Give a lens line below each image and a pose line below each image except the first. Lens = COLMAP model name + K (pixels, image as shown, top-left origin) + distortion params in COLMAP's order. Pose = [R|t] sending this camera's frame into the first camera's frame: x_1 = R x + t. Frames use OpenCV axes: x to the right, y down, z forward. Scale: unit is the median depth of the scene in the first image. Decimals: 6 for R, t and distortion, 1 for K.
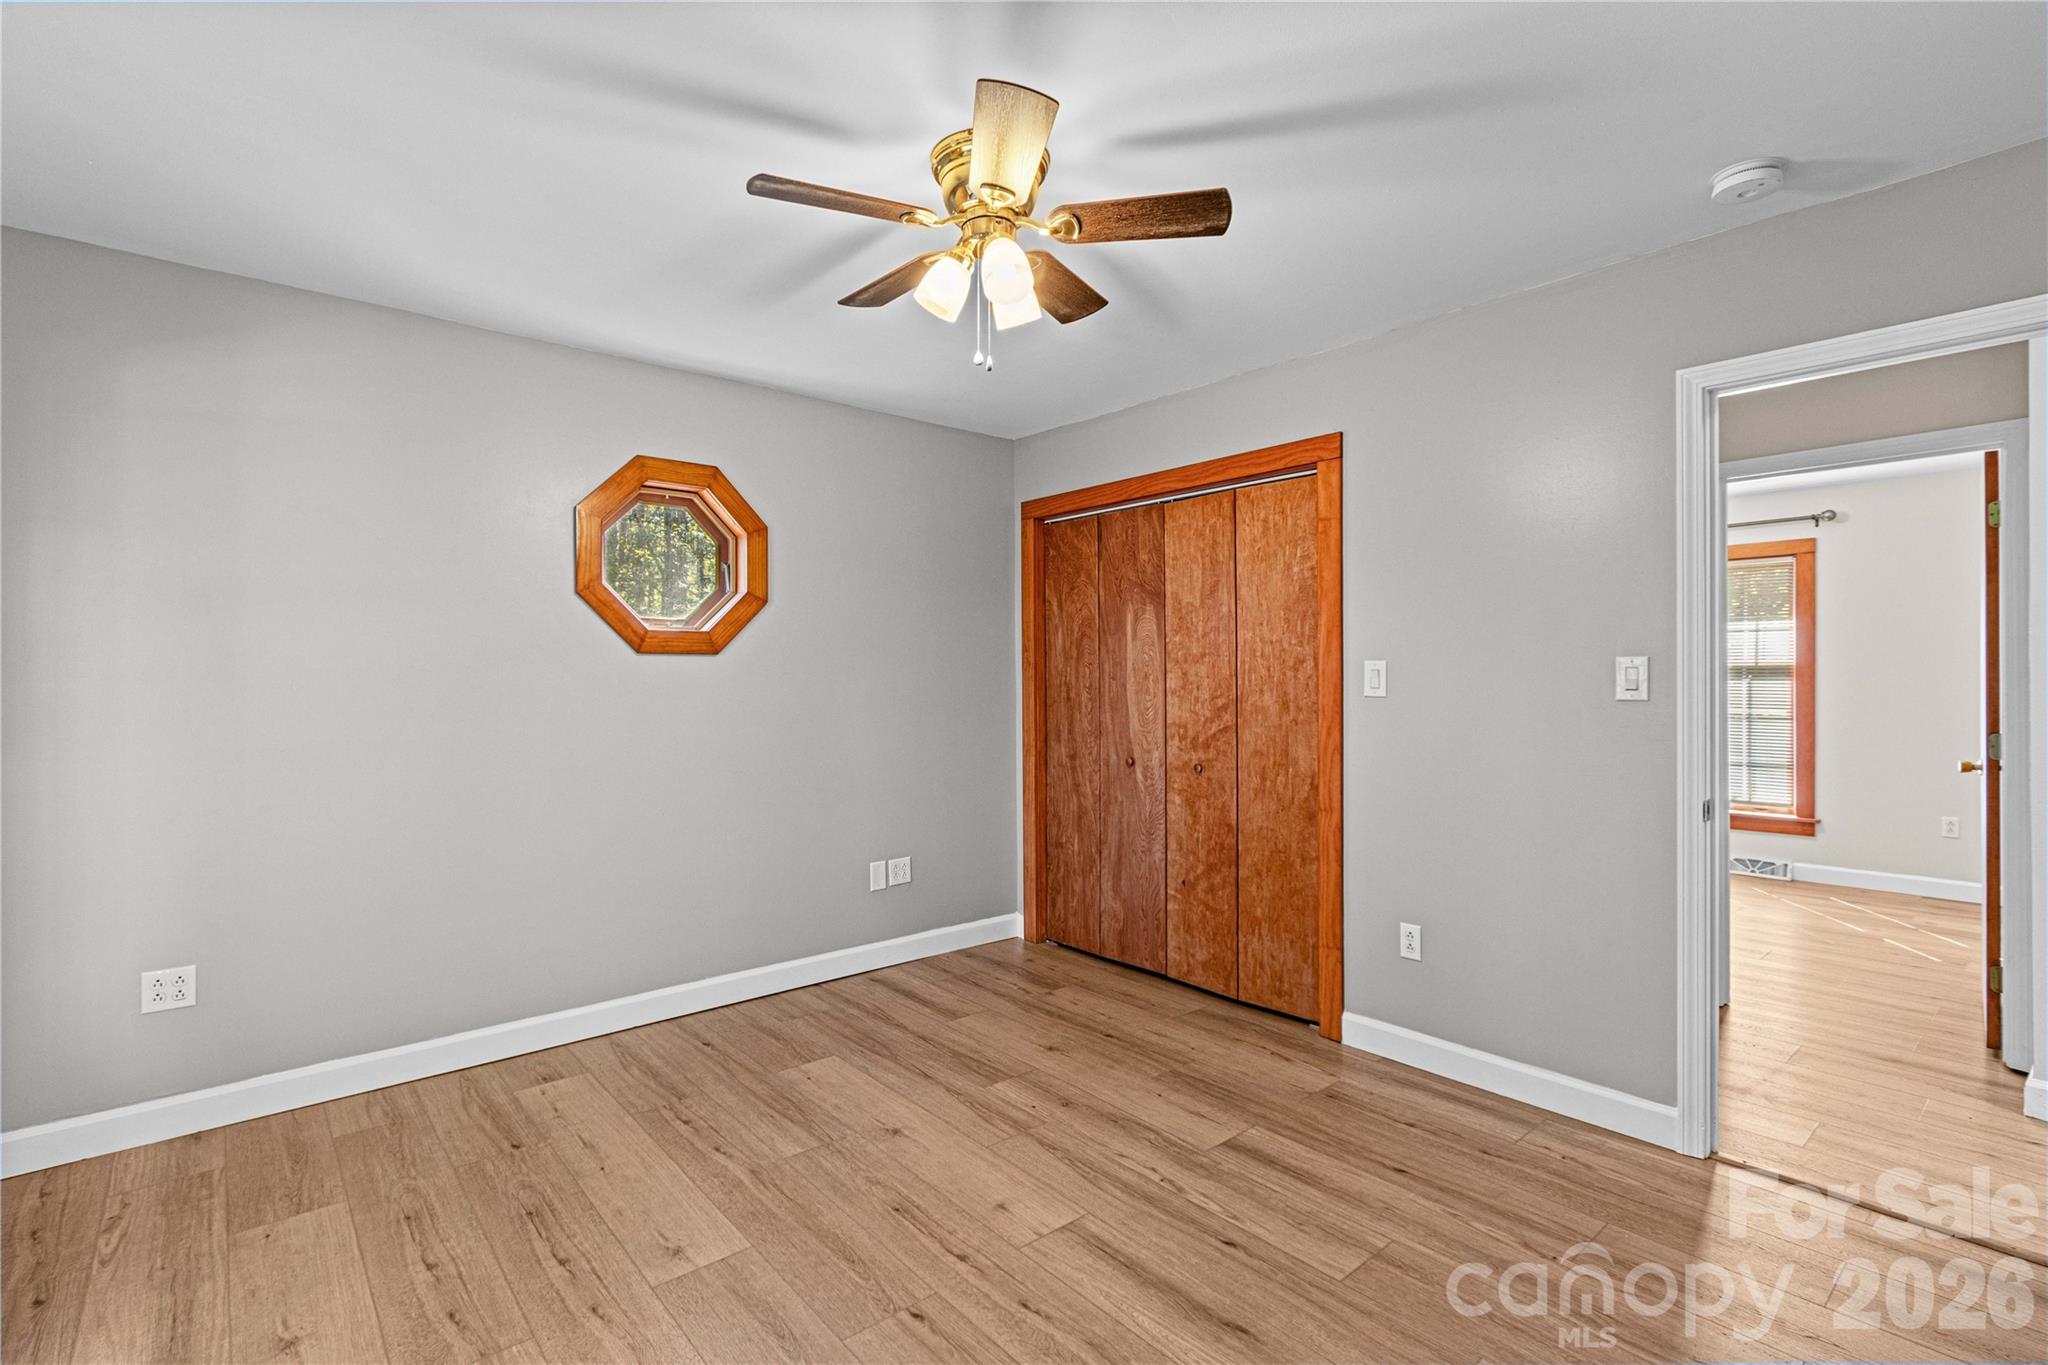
lens RADIAL K [[964.2, 0, 1031.2], [0, 964.2, 687.4], [0, 0, 1]] dist [0.012265, -0.005945]
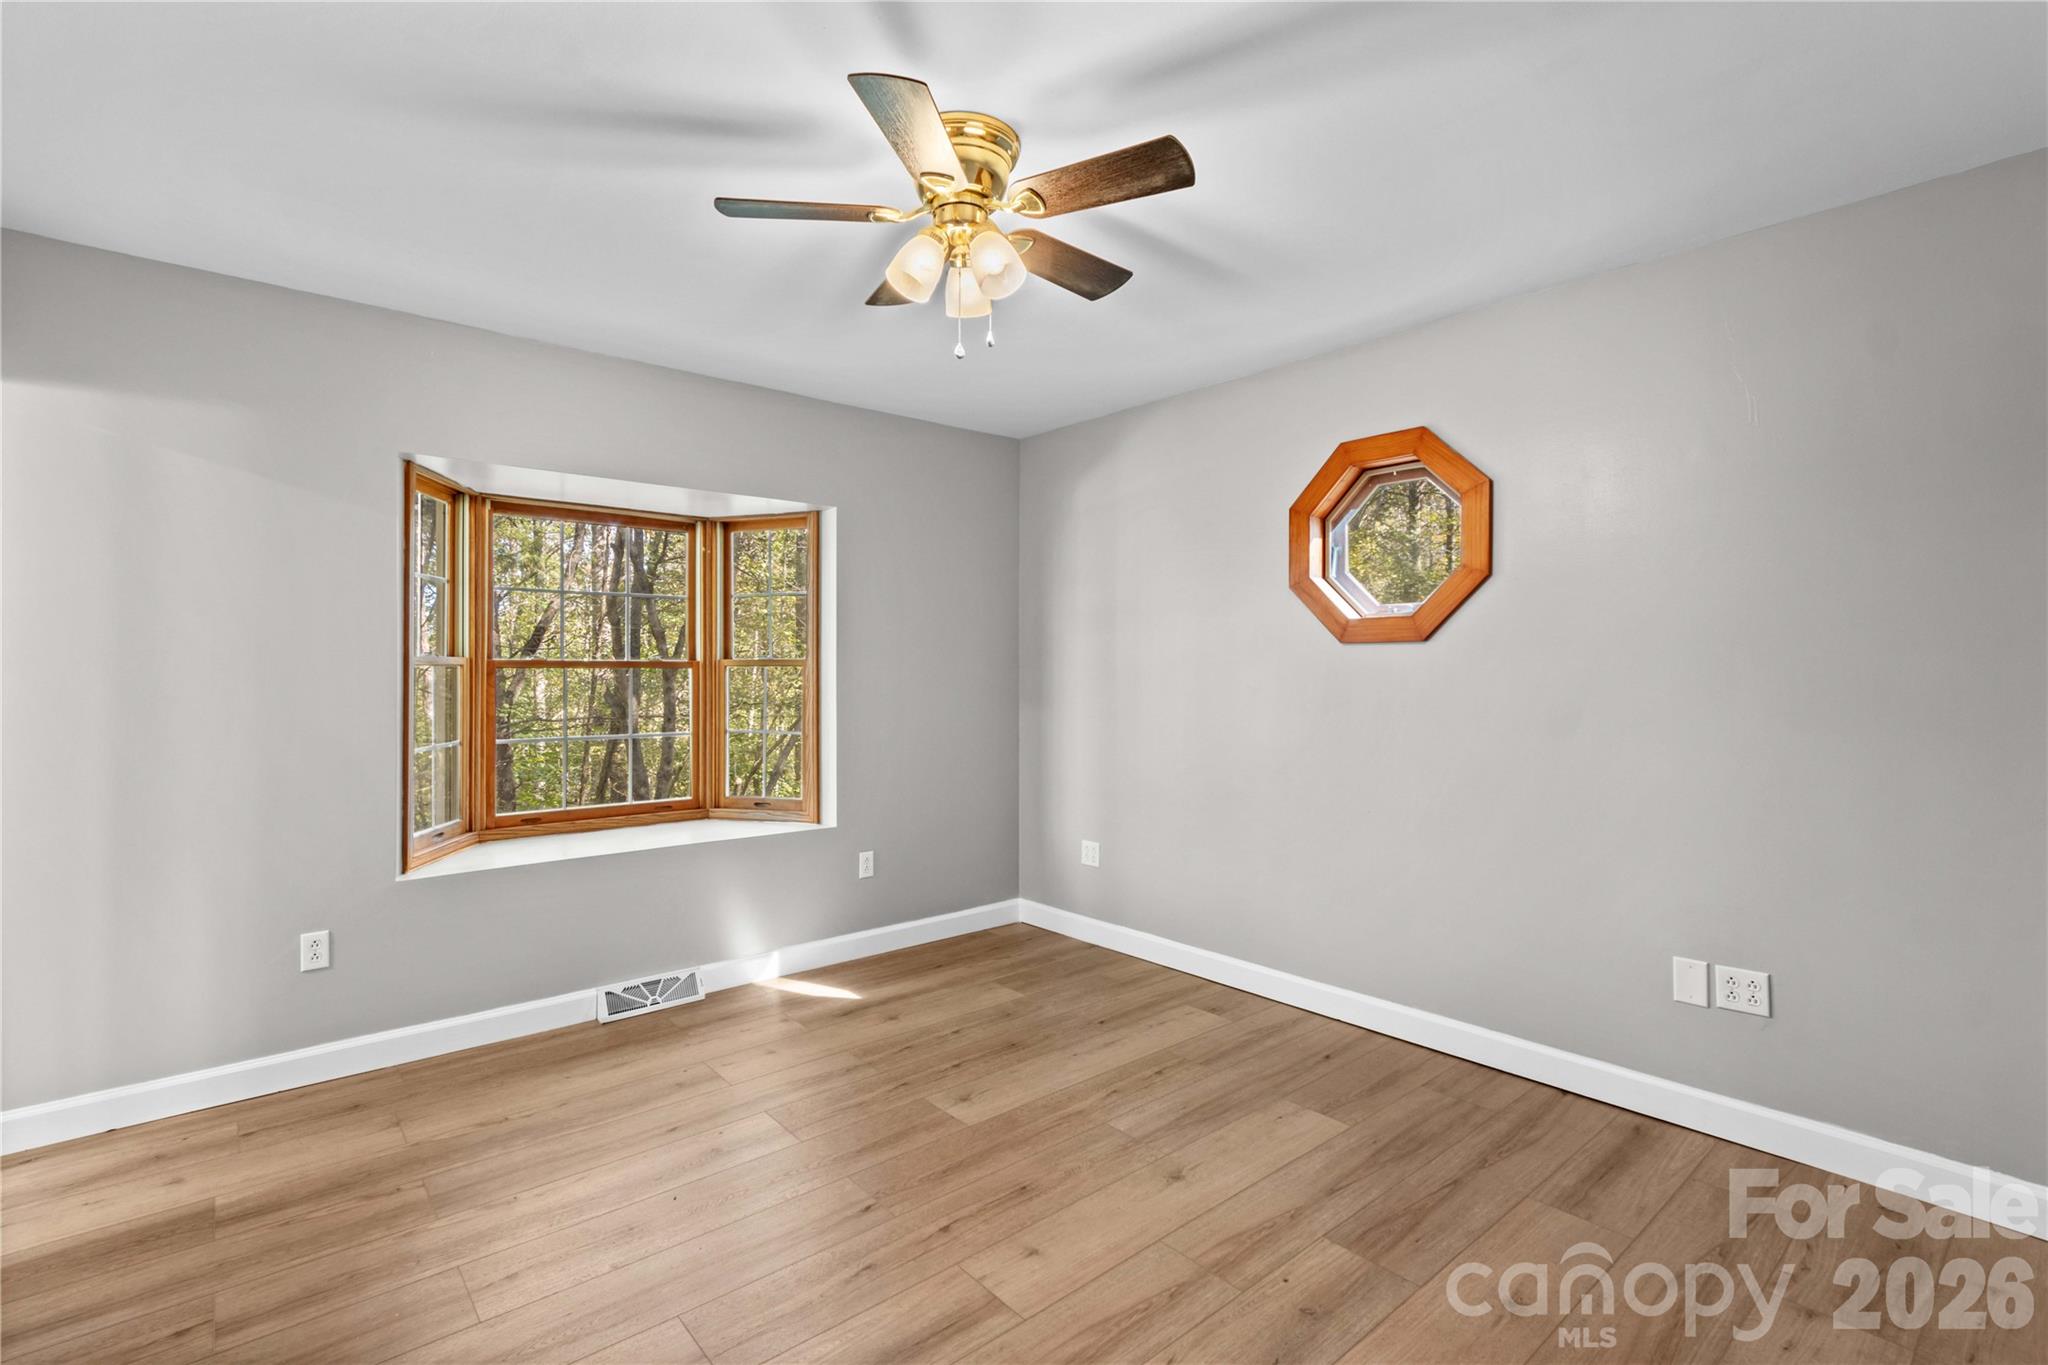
lens RADIAL K [[964.2, 0, 978.2], [0, 964.2, 659.5], [0, 0, 1]] dist [0.012265, -0.005945]
pose [[-0.057241, -0.010278, -0.998307, 0.804640], [-0.010880, 0.999894, -0.009671, -0.006561], [0.998301, 0.010308, -0.057347, 0.910532]]
